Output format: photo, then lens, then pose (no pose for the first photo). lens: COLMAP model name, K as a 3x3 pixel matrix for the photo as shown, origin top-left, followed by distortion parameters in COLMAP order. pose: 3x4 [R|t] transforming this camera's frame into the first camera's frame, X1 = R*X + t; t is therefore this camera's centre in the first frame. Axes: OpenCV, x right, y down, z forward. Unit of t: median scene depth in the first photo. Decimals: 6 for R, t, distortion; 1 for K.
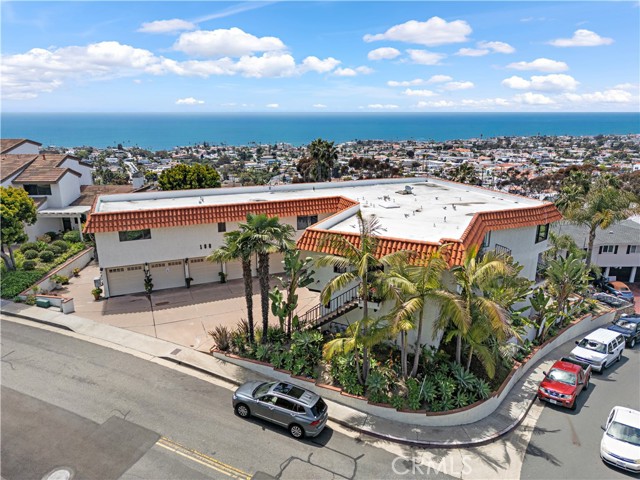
lens RADIAL K [[450.1, 0, 320.0], [0, 450.1, 240.0], [0, 0, 1]] dist [0.045358, -0.002960]
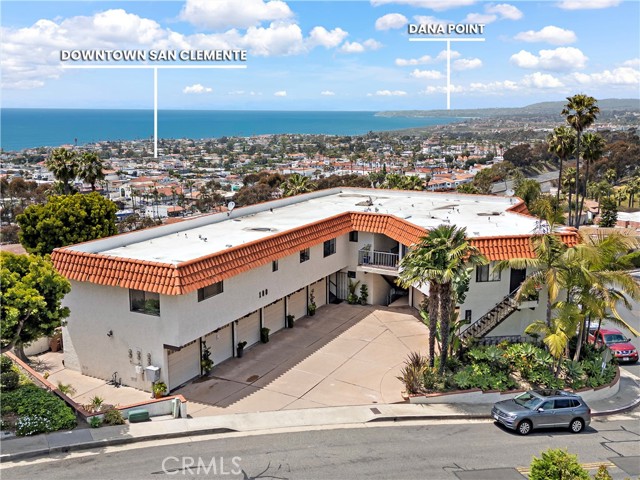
lens RADIAL K [[665.6, 0, 320.0], [0, 665.6, 240.0], [0, 0, 1]] dist [0.097803, -0.123213]
pose [[0.766208, -0.122650, 0.630779, -0.894341], [0.172219, 0.984900, -0.017689, -0.037746], [-0.619084, 0.122186, 0.775761, 0.087586]]
